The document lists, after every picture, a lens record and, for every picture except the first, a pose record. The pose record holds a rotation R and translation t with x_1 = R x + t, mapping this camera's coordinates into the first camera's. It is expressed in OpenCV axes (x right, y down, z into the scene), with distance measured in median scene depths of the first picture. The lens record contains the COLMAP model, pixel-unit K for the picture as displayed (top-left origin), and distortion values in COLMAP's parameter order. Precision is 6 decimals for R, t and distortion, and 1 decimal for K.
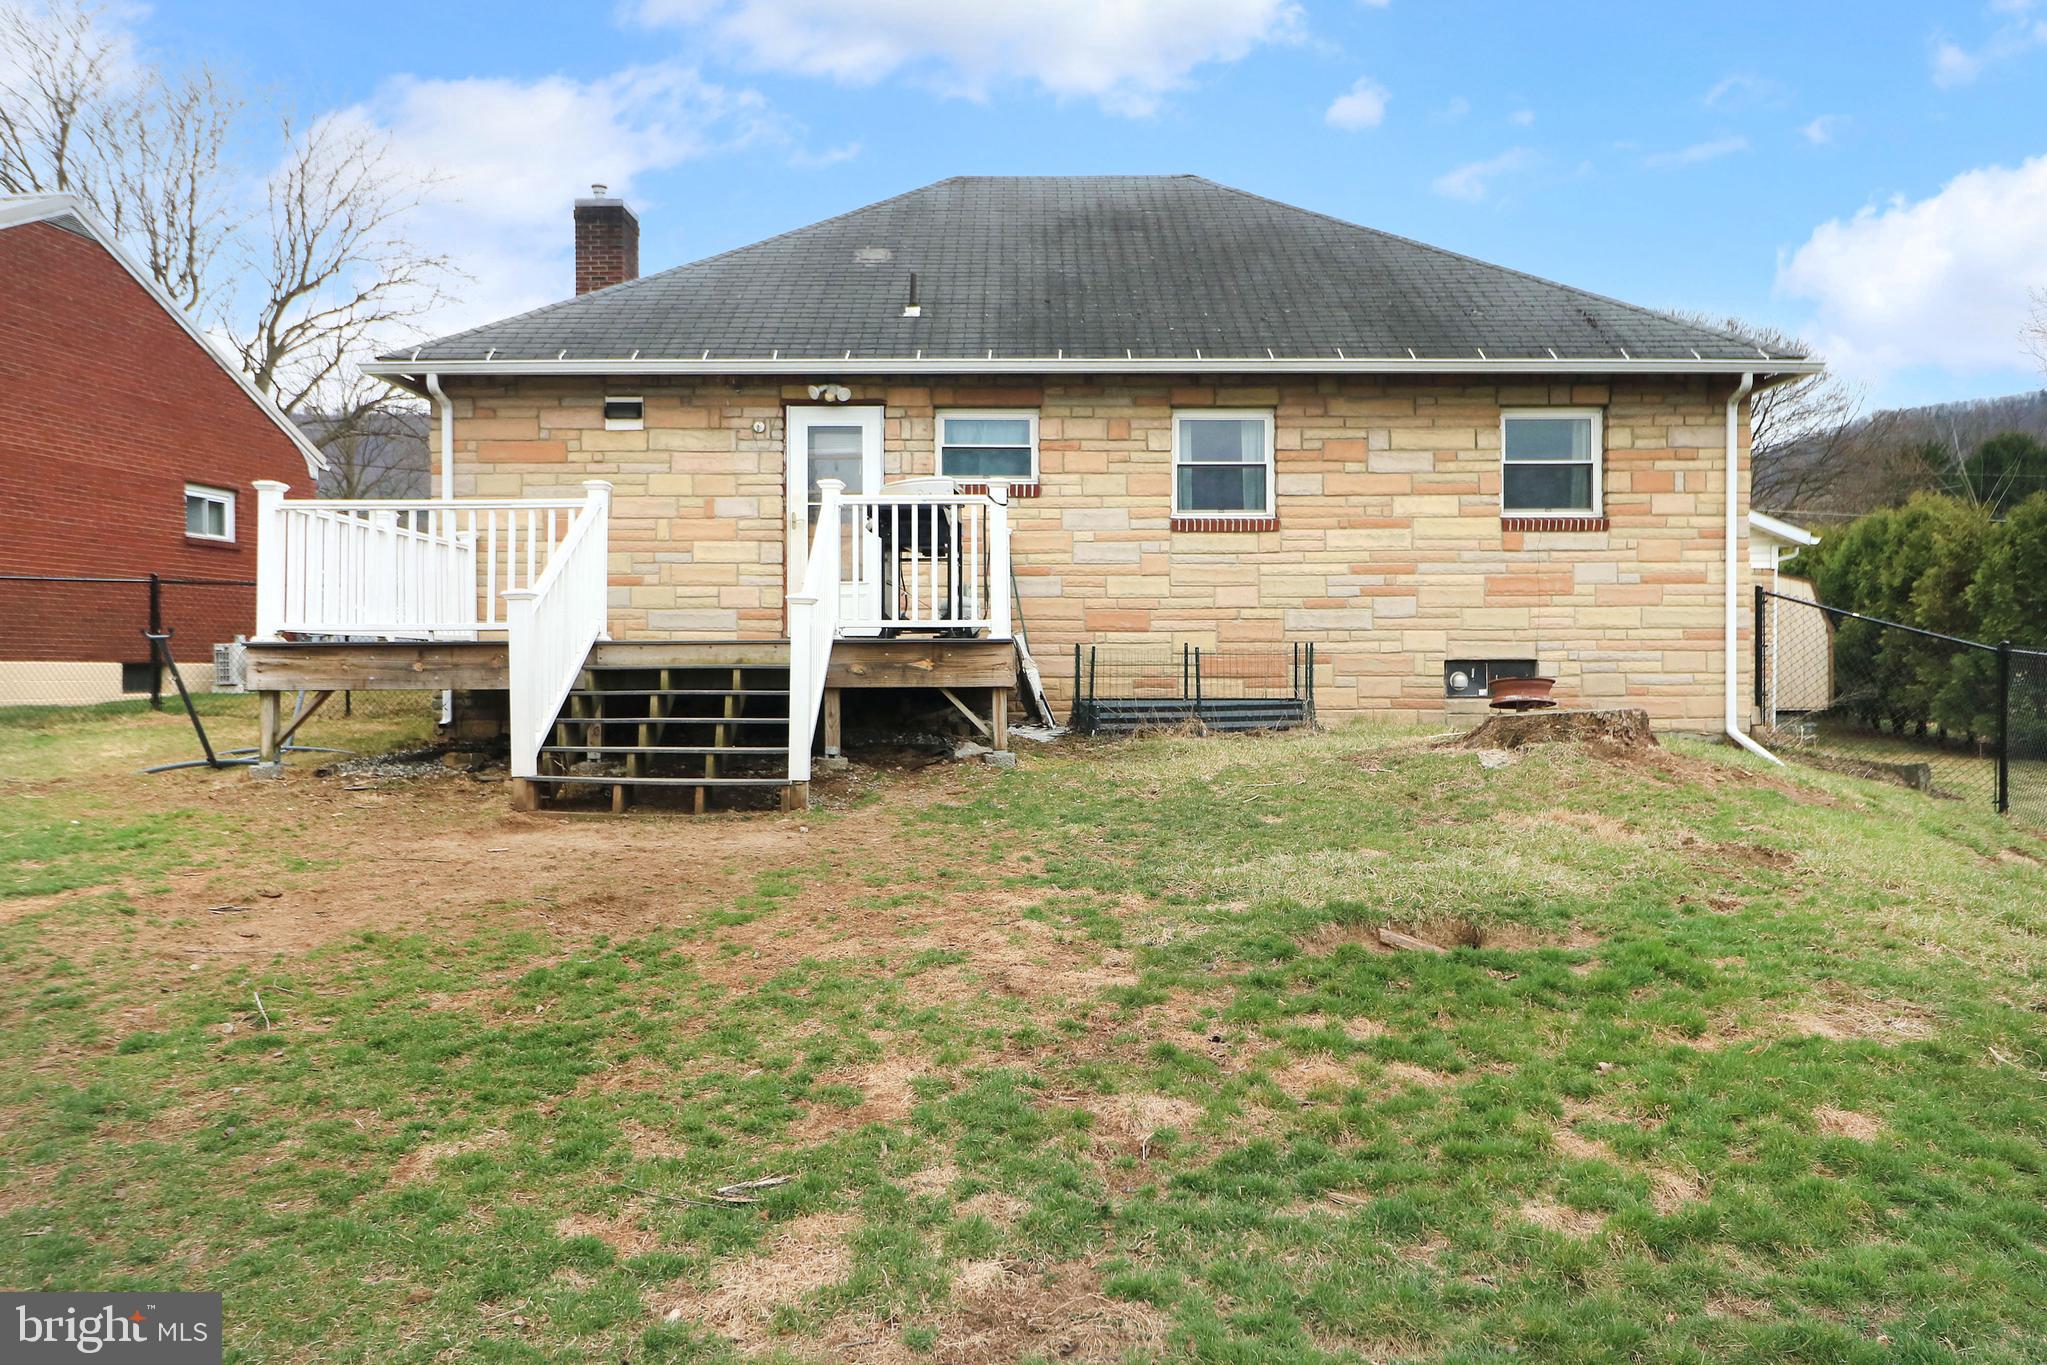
lens RADIAL K [[1432.5, 0, 1028.7], [0, 1432.5, 677.0], [0, 0, 1]] dist [0.002236, 0.001797]
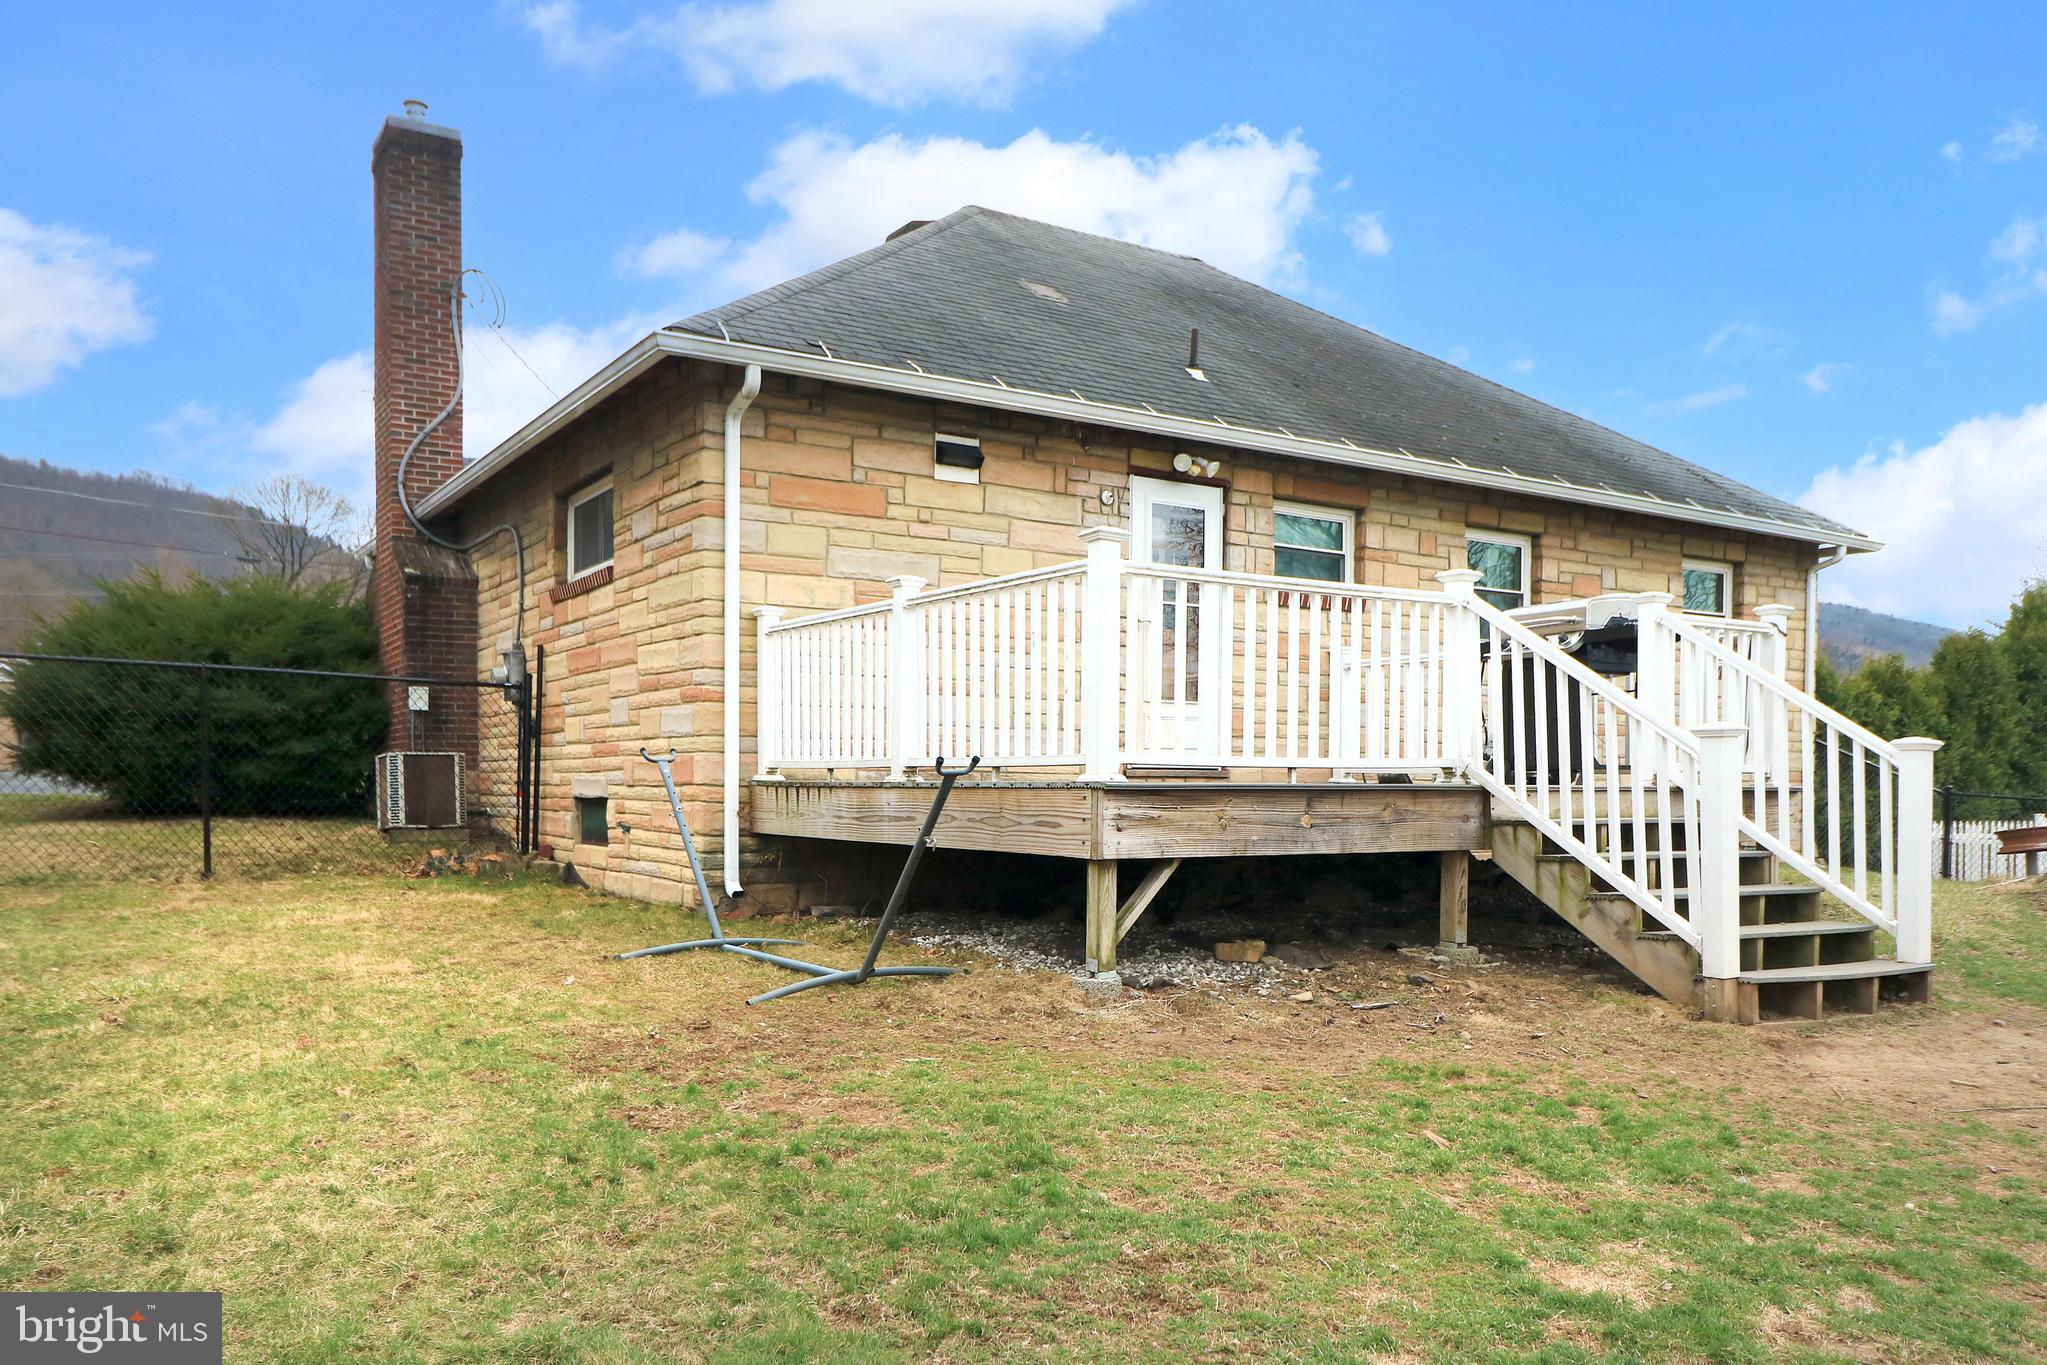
lens RADIAL K [[1536.5, 0, 1007.1], [0, 1536.5, 804.3], [0, 0, 1]] dist [0.001037, -0.005324]
pose [[0.852202, 0.004225, 0.523196, -0.662384], [-0.007943, 0.999957, 0.004862, -0.012466], [-0.523152, -0.008300, 0.852199, 0.317571]]
